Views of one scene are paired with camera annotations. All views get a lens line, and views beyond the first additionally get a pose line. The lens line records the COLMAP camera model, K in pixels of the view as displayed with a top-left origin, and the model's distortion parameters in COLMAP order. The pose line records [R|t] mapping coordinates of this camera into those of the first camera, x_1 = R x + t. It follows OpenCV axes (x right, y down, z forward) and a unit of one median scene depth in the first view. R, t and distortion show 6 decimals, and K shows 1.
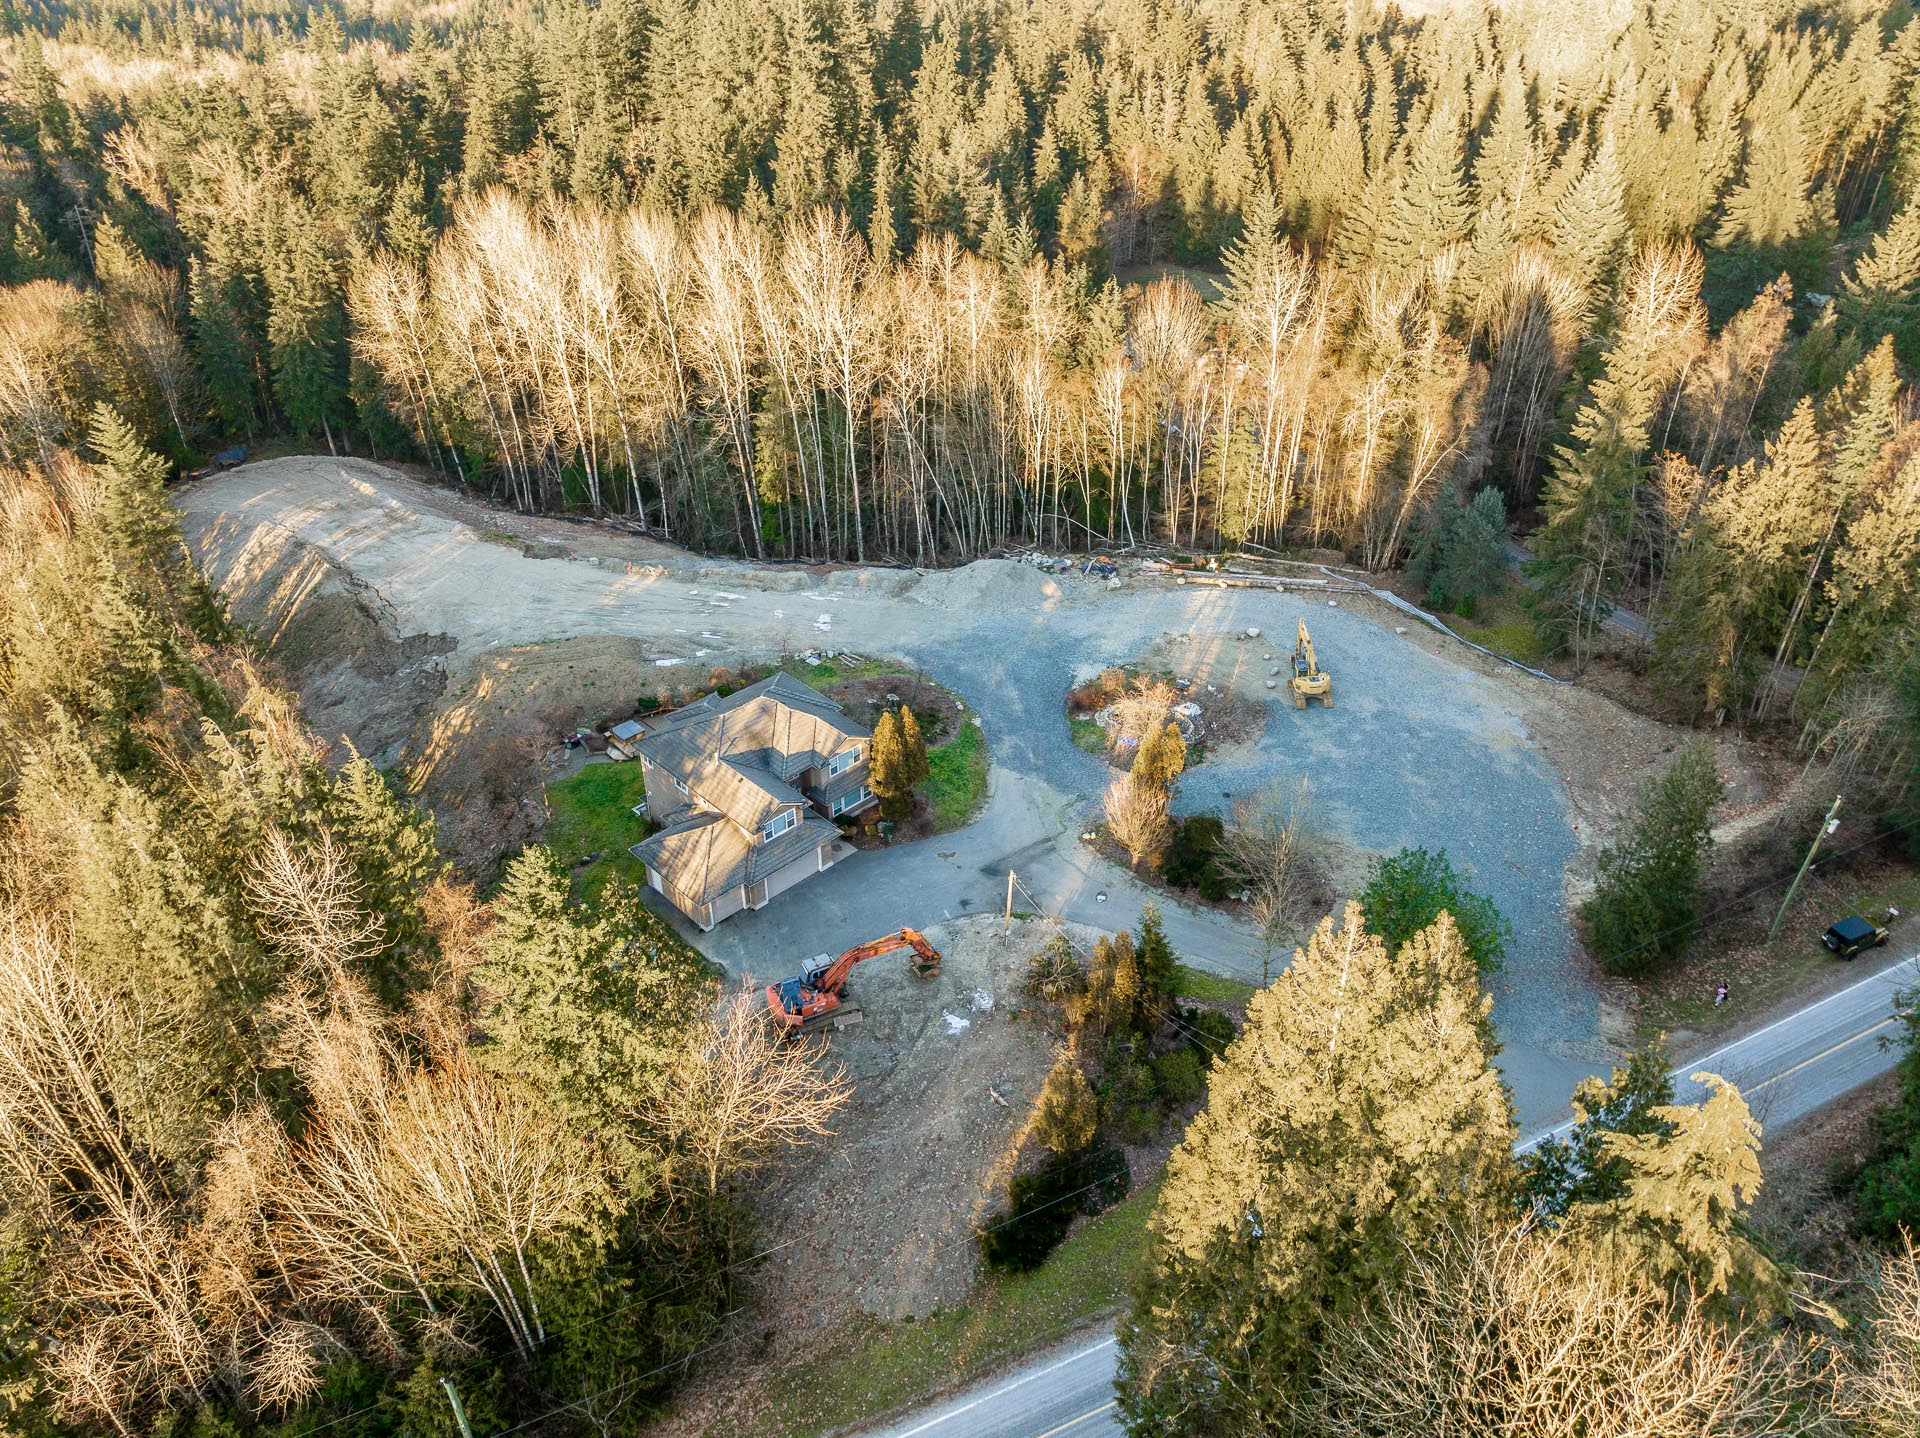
lens RADIAL K [[1368.1, 0, 958.0], [0, 1368.1, 719.2], [0, 0, 1]] dist [-0.050473, 0.025325]
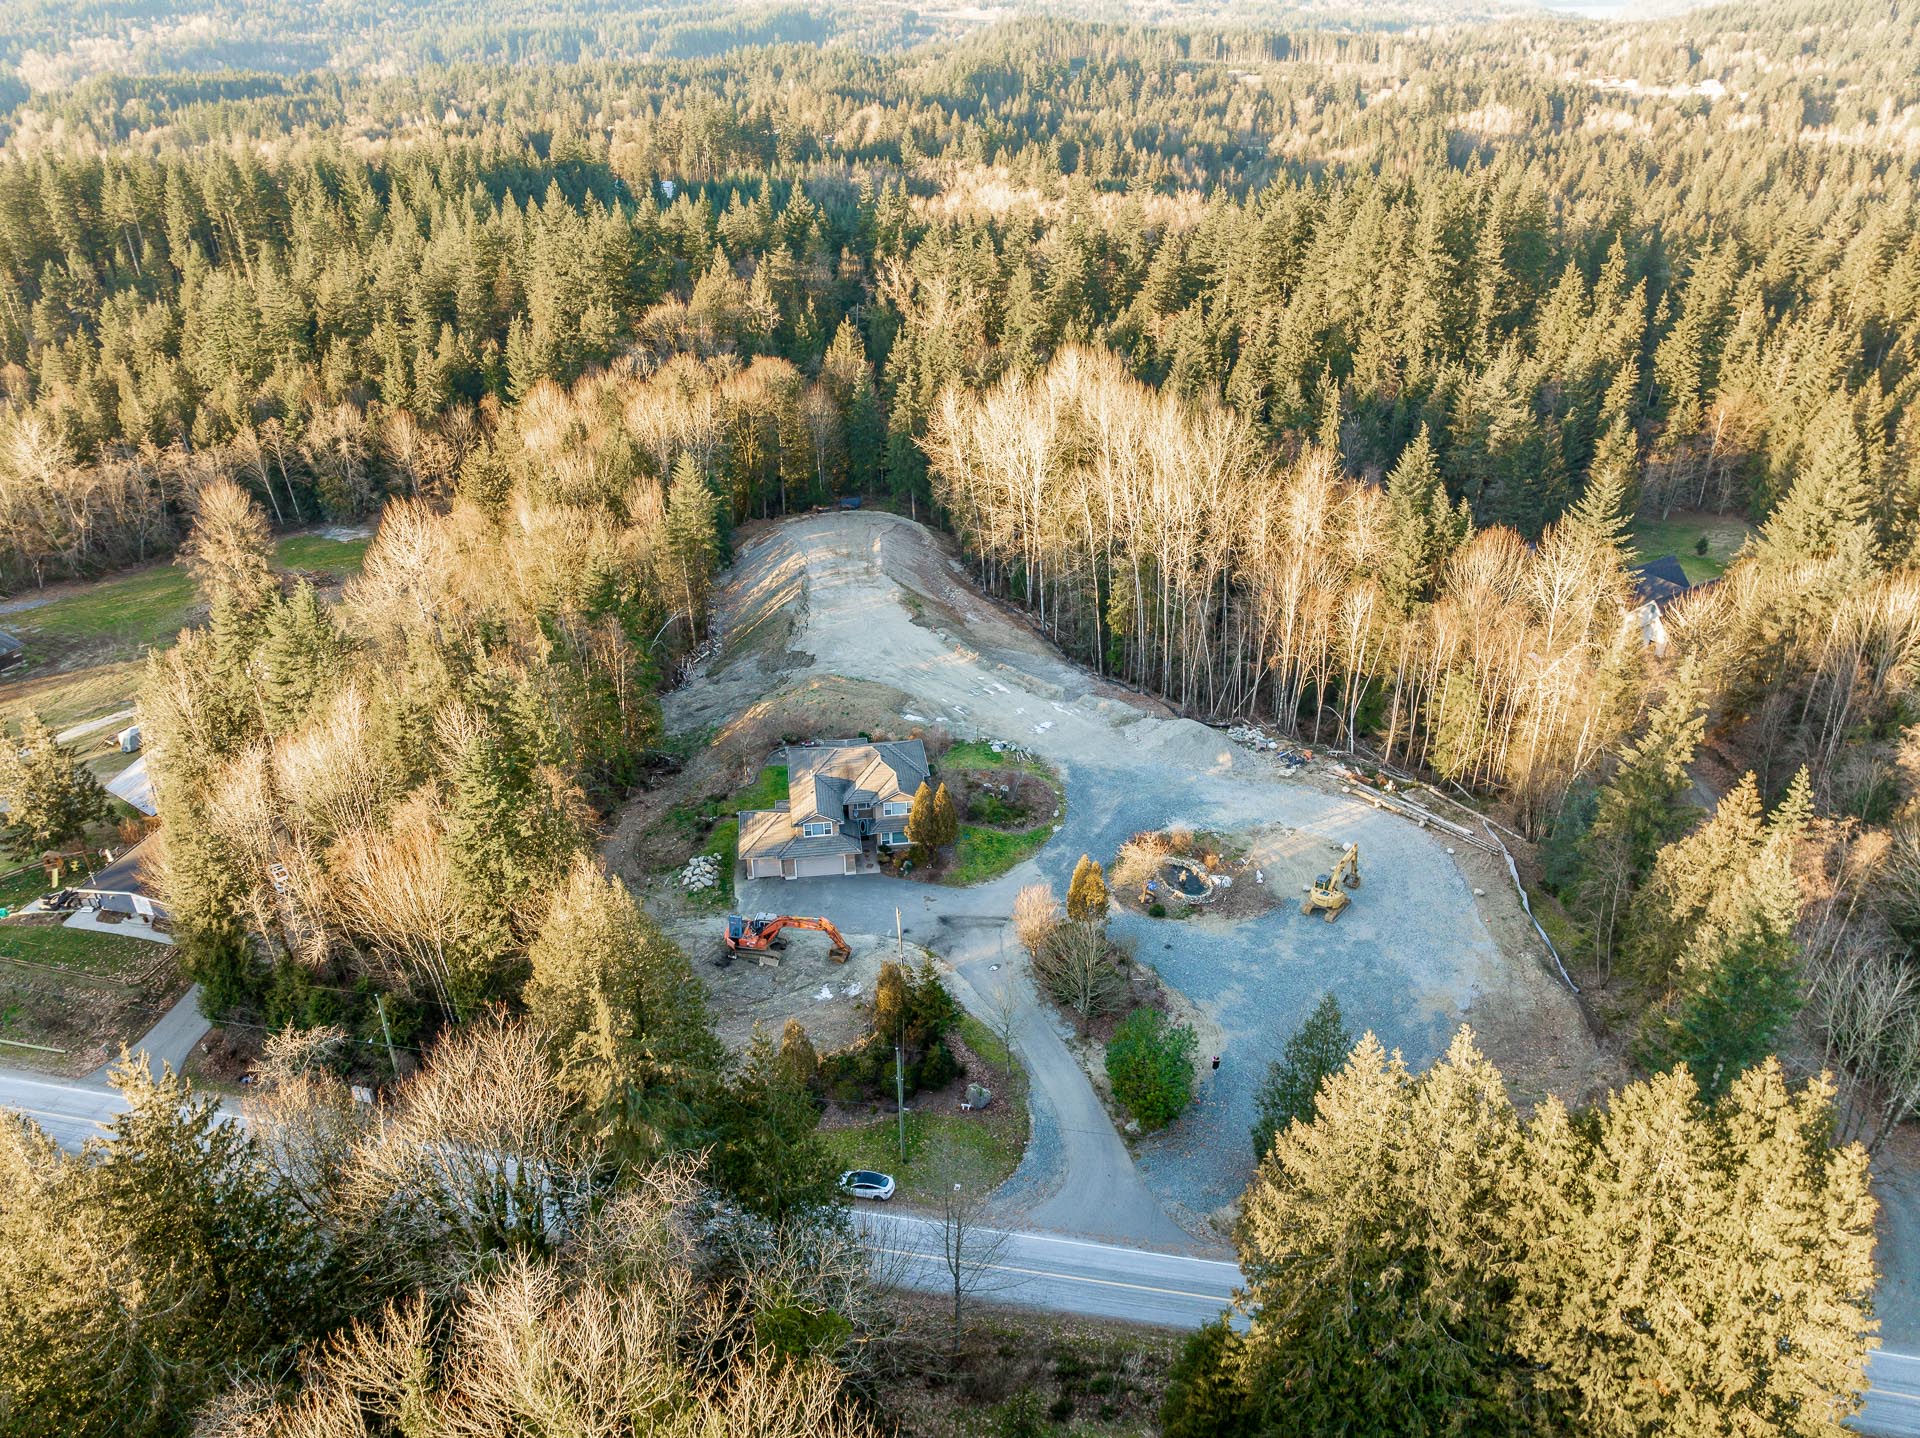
lens RADIAL K [[1368.1, 0, 951.5], [0, 1368.1, 722.0], [0, 0, 1]] dist [-0.050473, 0.025325]
pose [[0.796265, 0.289859, -0.530984, 0.468953], [-0.330236, 0.943688, 0.019927, -0.068007], [0.506859, 0.159482, 0.847148, -0.100595]]
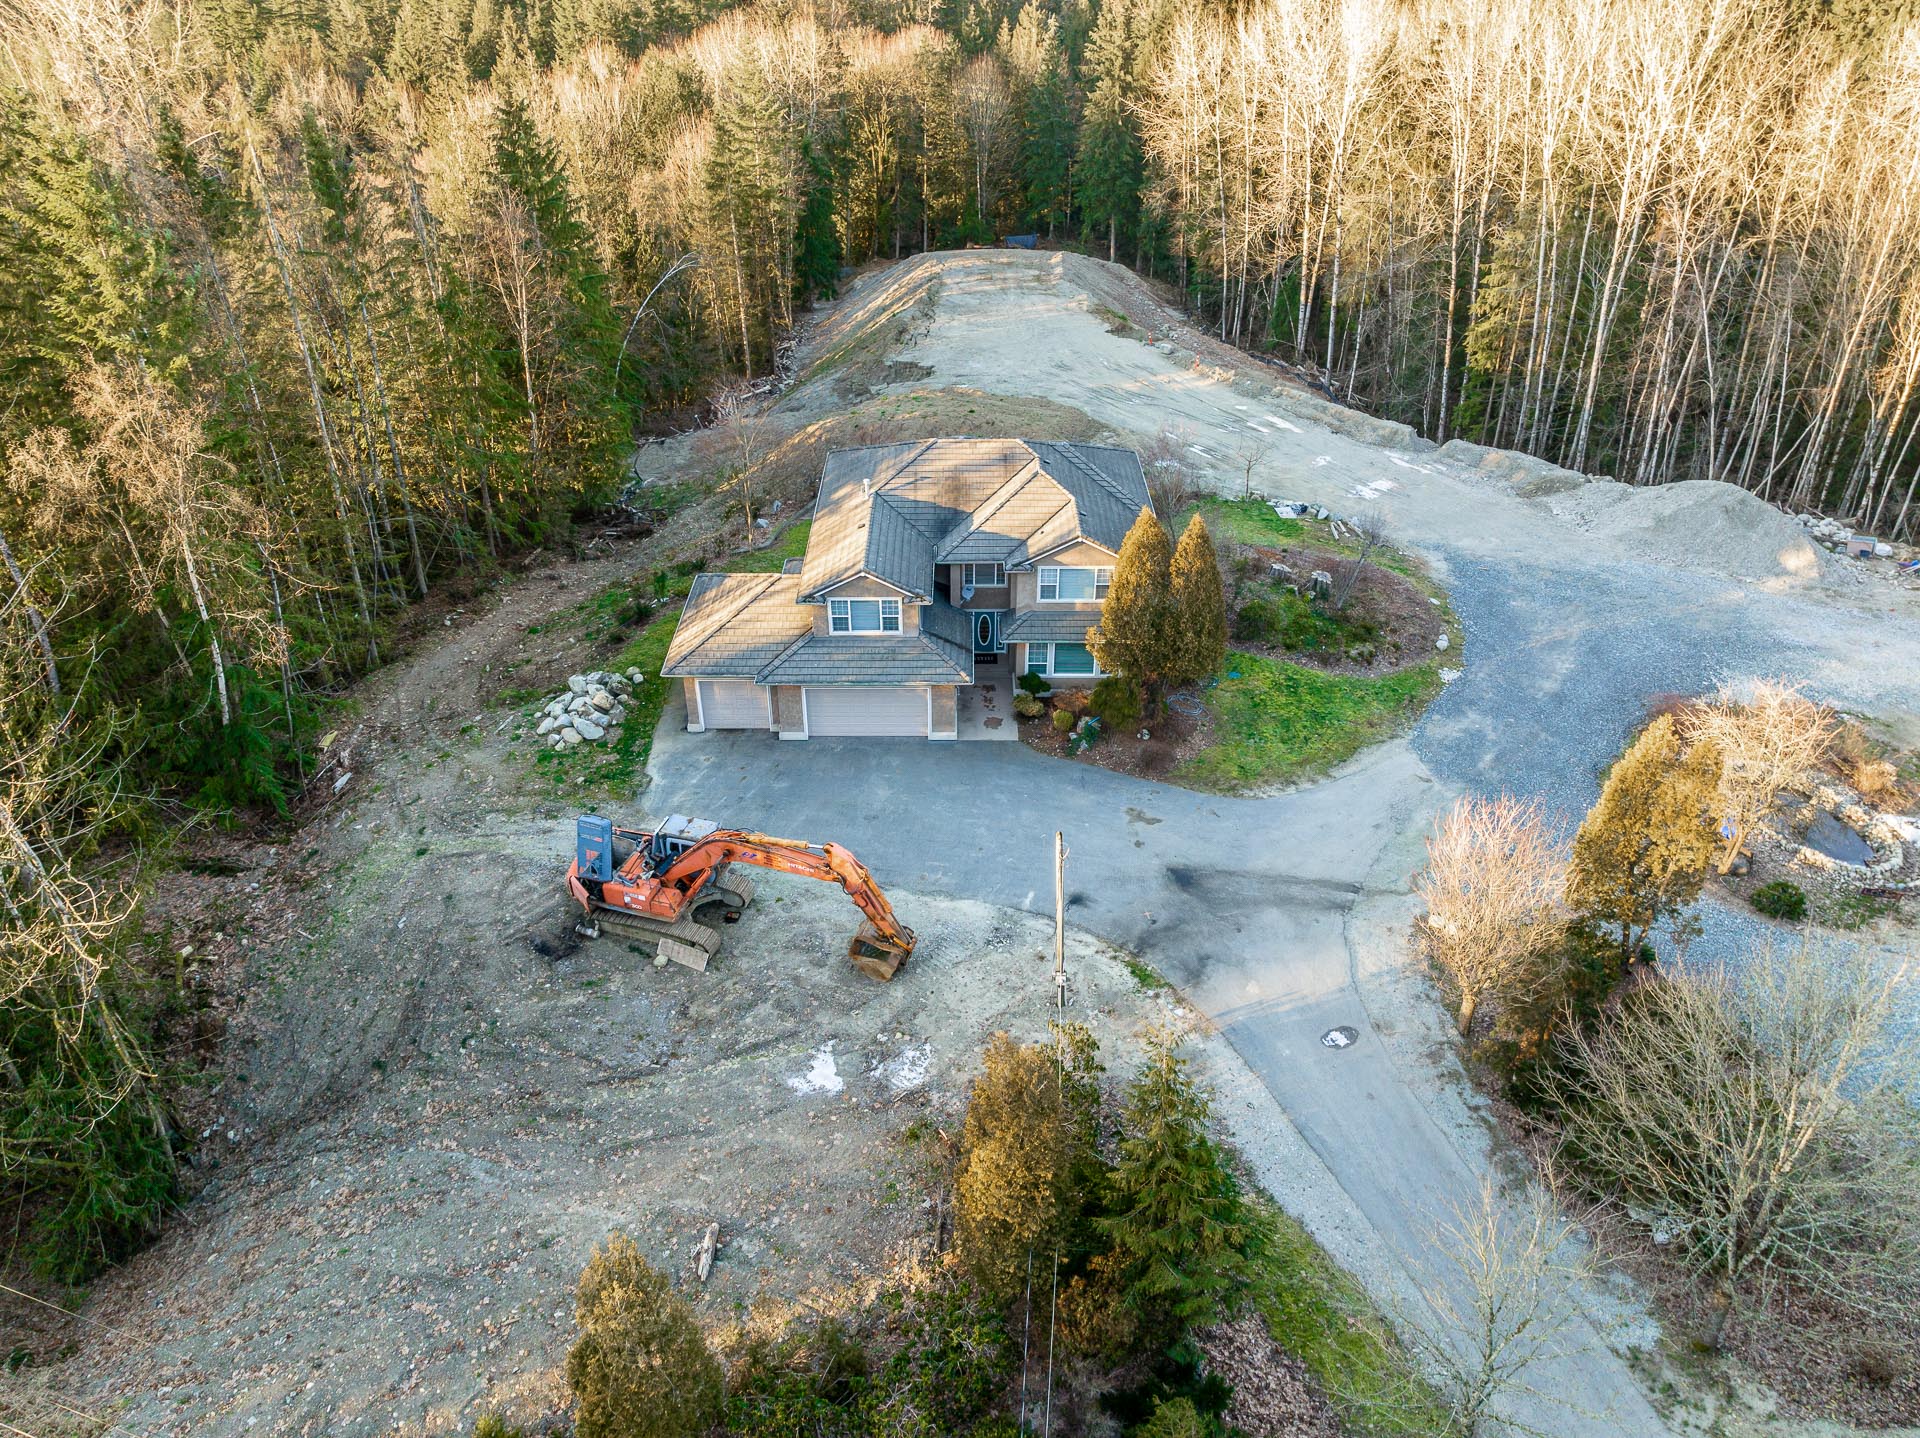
lens RADIAL K [[1368.1, 0, 955.0], [0, 1368.1, 710.6], [0, 0, 1]] dist [-0.050473, 0.025325]
pose [[0.709084, 0.372180, -0.598901, 0.160675], [-0.389114, 0.914857, 0.107826, 0.026069], [0.588040, 0.156583, 0.793531, 0.393458]]
